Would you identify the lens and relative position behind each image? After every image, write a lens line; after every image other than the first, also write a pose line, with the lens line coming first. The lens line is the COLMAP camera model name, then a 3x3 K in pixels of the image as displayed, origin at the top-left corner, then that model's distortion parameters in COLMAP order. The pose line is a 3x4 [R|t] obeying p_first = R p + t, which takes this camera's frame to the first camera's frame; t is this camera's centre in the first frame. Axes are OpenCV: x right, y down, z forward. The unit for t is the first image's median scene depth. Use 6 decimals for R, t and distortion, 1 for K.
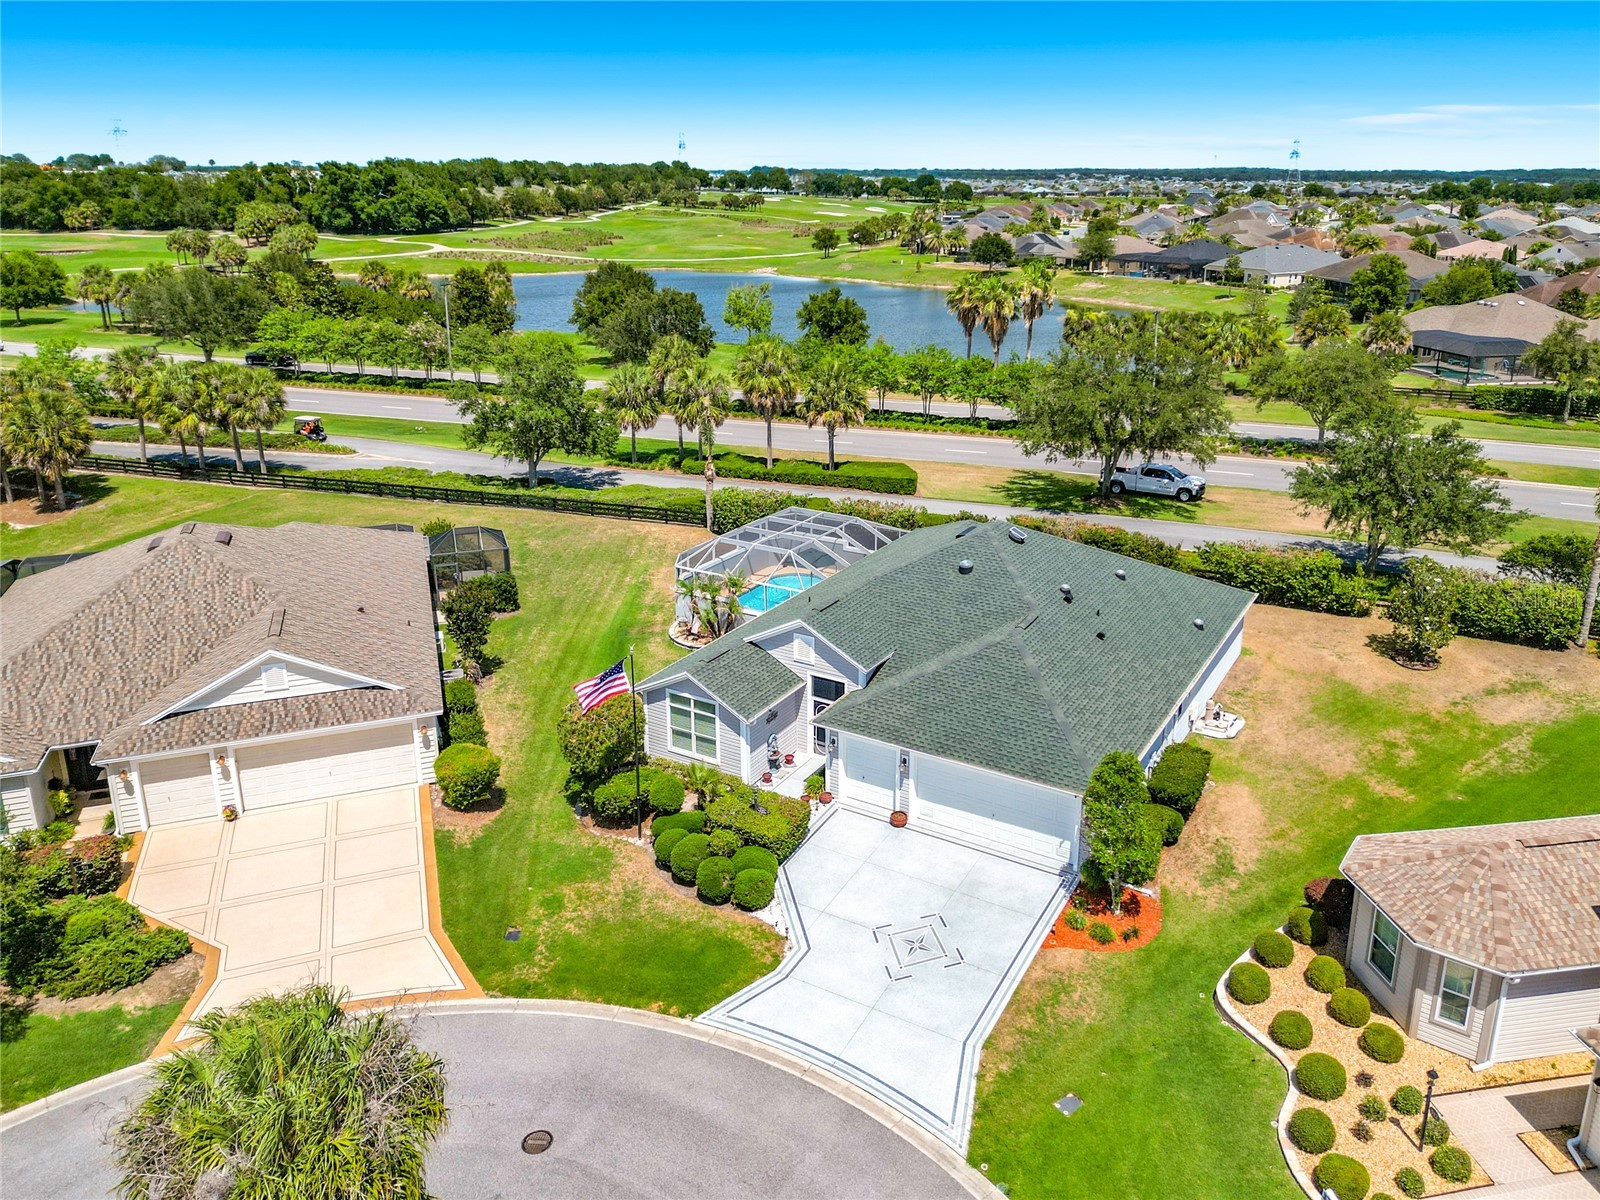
lens RADIAL K [[1182.3, 0, 845.8], [0, 1182.3, 510.9], [0, 0, 1]] dist [0.047257, -0.049129]
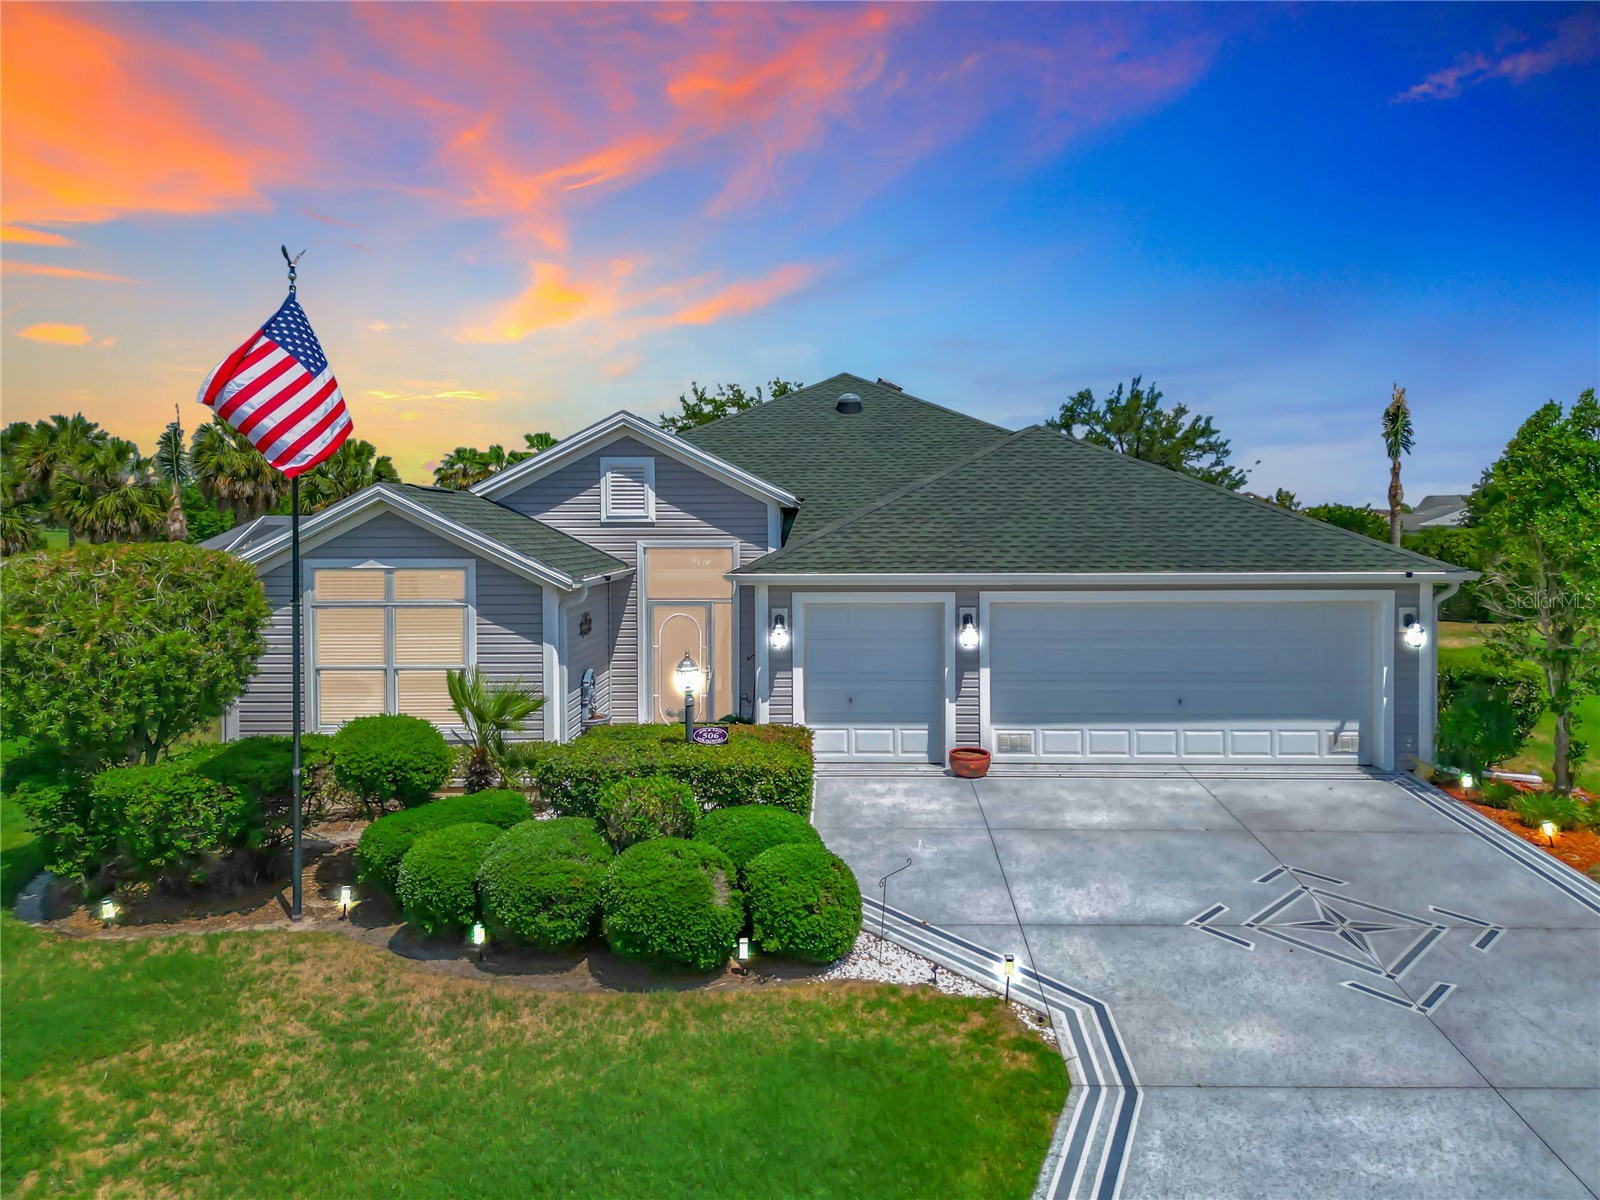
lens RADIAL K [[1144.2, 0, 827.1], [0, 1144.2, 553.8], [0, 0, 1]] dist [0.022124, -0.001198]
pose [[0.874694, -0.016559, 0.484392, -0.174824], [0.138550, 0.966254, -0.217155, 0.238514], [-0.464450, 0.257057, 0.847472, 0.578453]]
